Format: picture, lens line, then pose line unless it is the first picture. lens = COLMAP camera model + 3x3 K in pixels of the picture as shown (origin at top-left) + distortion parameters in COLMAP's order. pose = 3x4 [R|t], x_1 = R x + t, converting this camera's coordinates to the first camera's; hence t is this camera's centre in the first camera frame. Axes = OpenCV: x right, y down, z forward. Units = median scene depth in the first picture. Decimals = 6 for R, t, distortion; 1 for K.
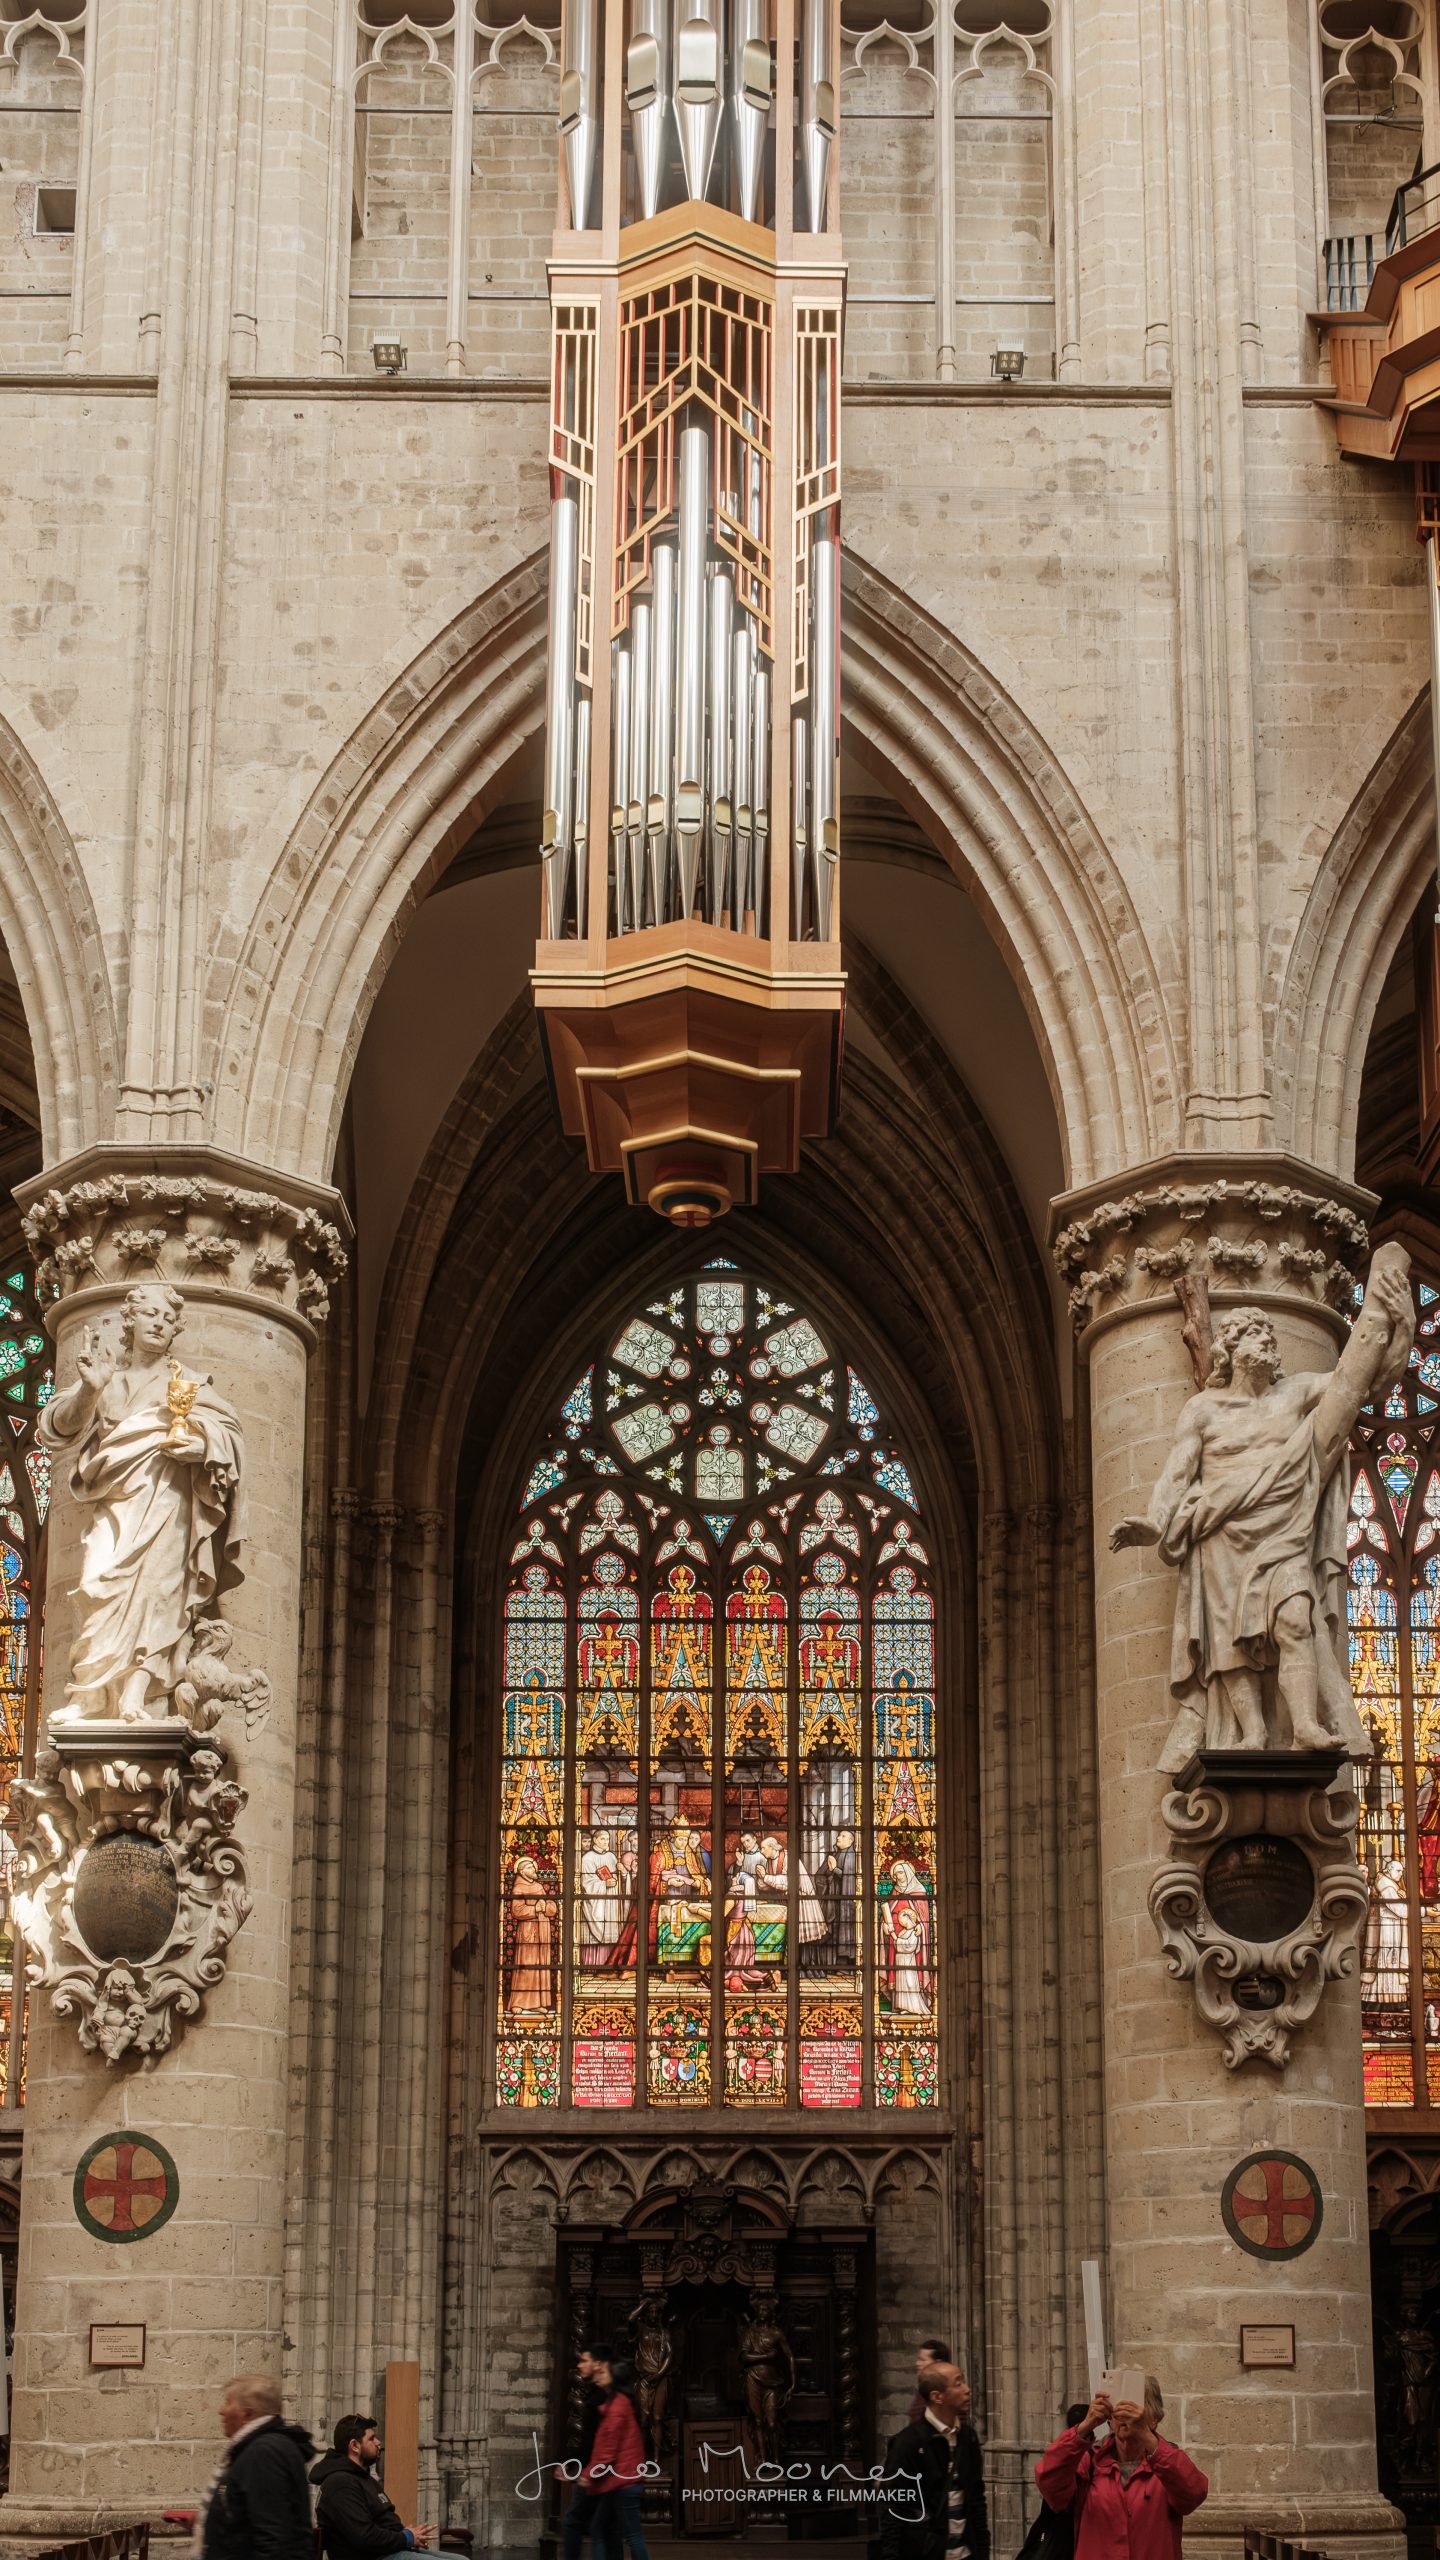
lens RADIAL K [[1648.4, 0, 720.0], [0, 1648.4, 1280.0], [0, 0, 1]] dist [-0.007068, 0.004577]
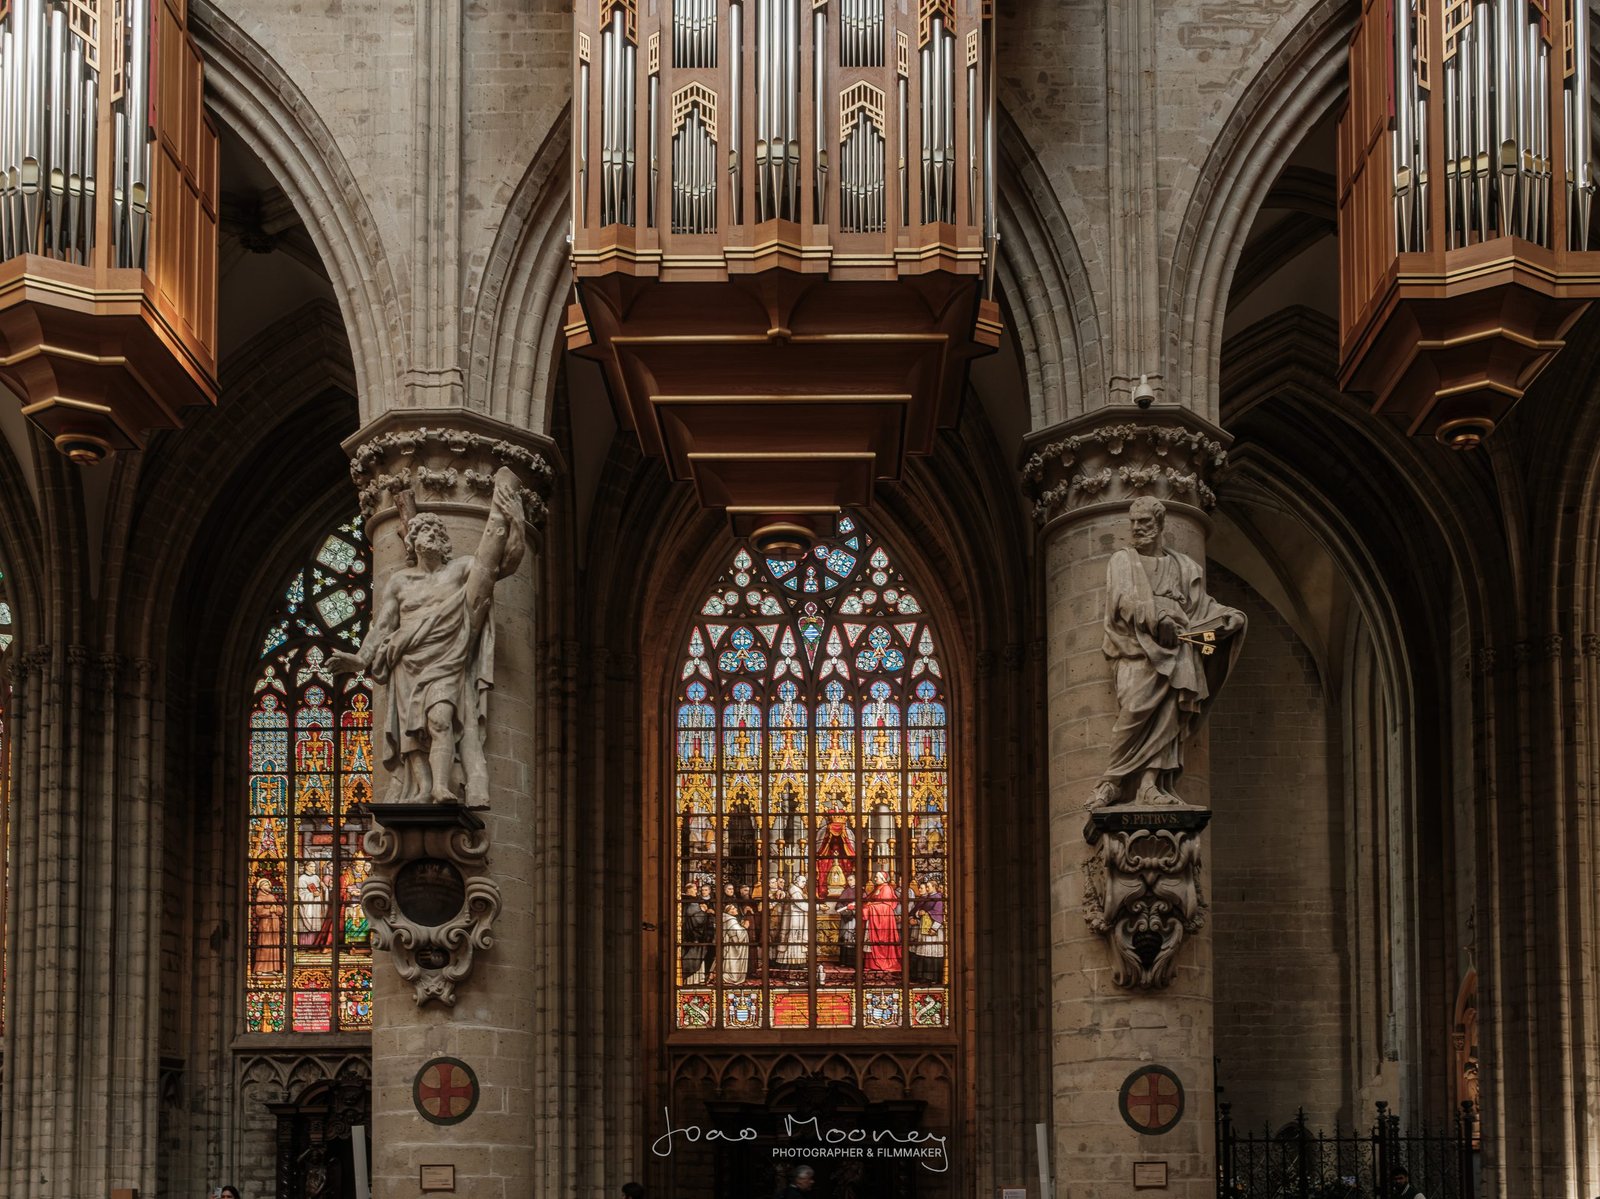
lens RADIAL K [[1045.3, 0, 800.0], [0, 1045.3, 599.5], [0, 0, 1]] dist [-0.010517, 0.013746]
pose [[0.999847, -0.013409, -0.011204, 0.426359], [0.014211, 0.997094, 0.074850, 0.018448], [0.010168, -0.074998, 0.997132, 0.033699]]
